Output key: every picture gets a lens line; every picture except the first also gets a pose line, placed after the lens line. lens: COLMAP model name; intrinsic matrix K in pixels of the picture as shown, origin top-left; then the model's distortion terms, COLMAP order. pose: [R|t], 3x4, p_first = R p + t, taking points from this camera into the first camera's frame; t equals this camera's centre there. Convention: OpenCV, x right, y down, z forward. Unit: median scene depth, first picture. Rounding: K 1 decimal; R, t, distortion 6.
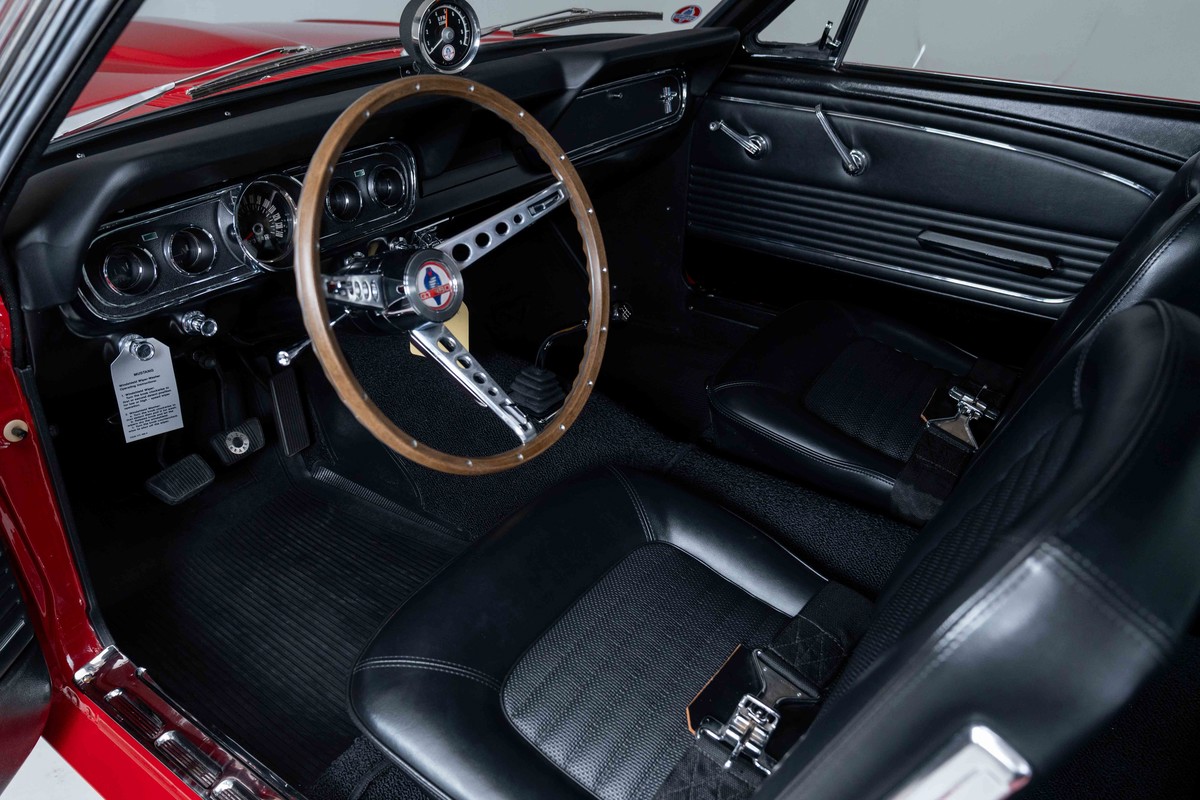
lens RADIAL K [[922.2, 0, 600.0], [0, 922.2, 400.0], [0, 0, 1]] dist [-0.034576, 0.005541]
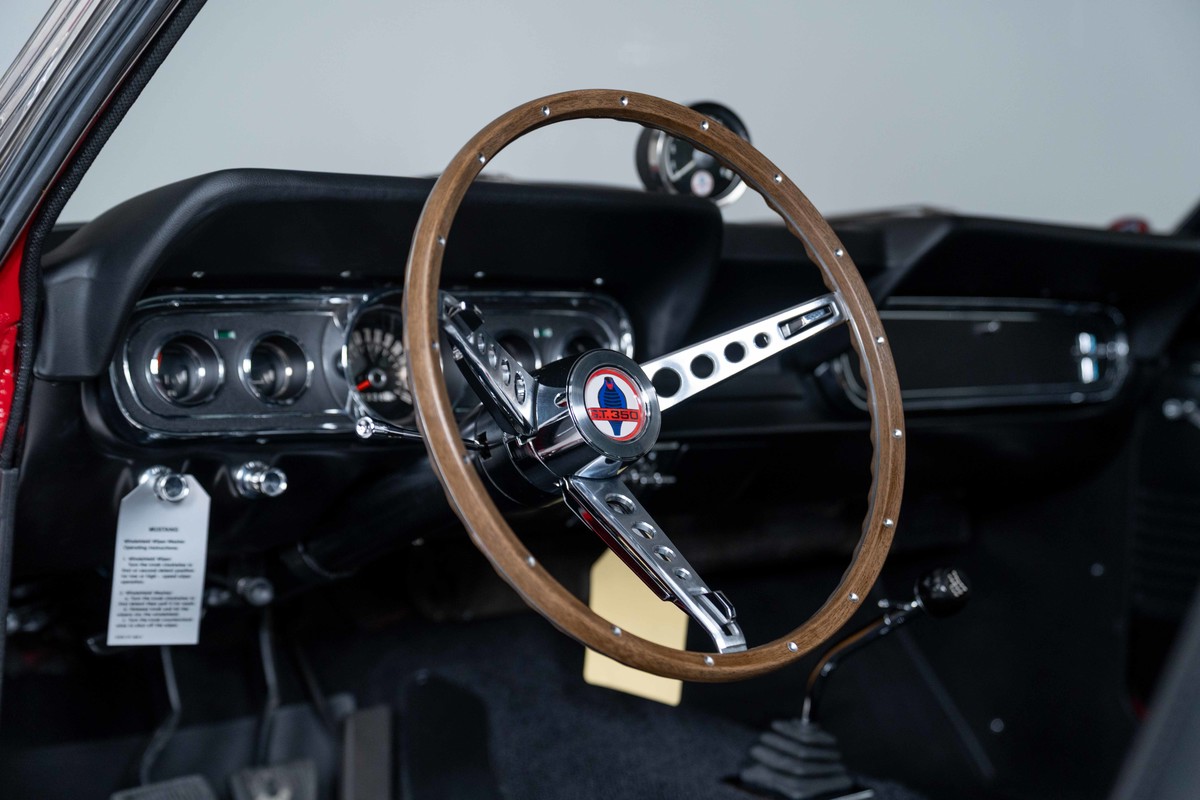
lens RADIAL K [[1891.1, 0, 600.0], [0, 1891.1, 400.0], [0, 0, 1]] dist [-0.040324, -0.152089]
pose [[0.959943, 0.028728, -0.278718, 0.135645], [-0.161029, 0.870612, -0.464870, 0.374275], [0.229301, 0.491130, 0.840364, -0.077957]]
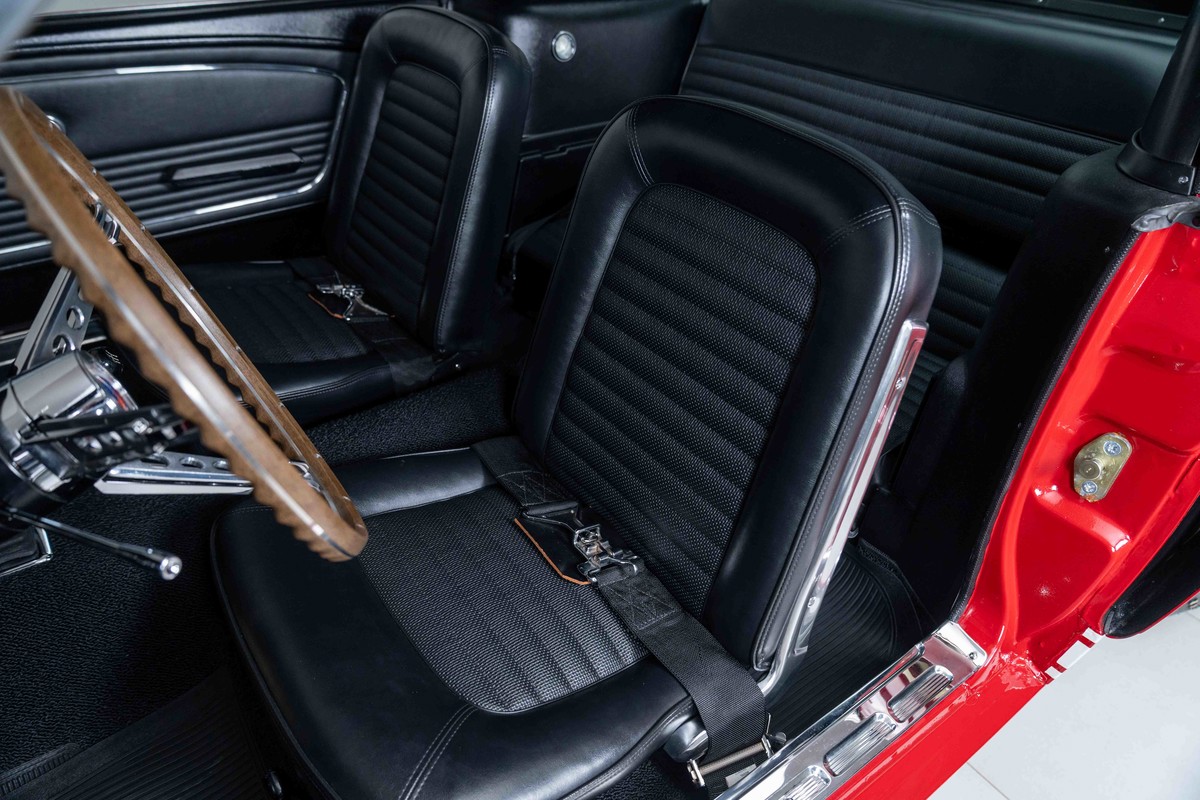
lens RADIAL K [[847.4, 0, 606.7], [0, 847.4, 382.5], [0, 0, 1]] dist [-0.025247, 0.002260]
pose [[0.283274, -0.512947, 0.810334, -0.442439], [0.443594, 0.819205, 0.363493, -0.150527], [-0.850282, 0.256491, 0.459600, 0.314843]]
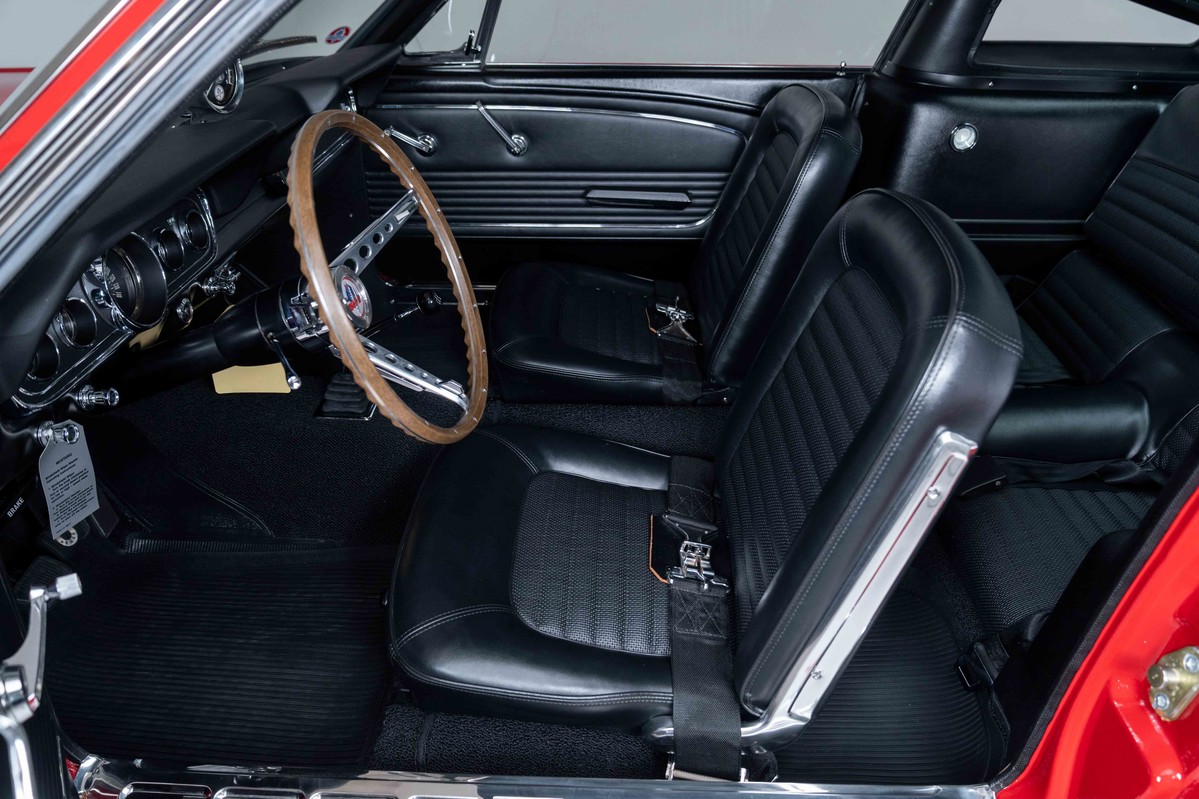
lens RADIAL K [[921.5, 0, 599.5], [0, 921.5, 399.5], [0, 0, 1]] dist [-0.034576, 0.005541]
pose [[0.828122, -0.276321, 0.487710, -0.392170], [0.275345, 0.958380, 0.075456, -0.005968], [-0.488261, 0.071802, 0.869739, -0.078488]]
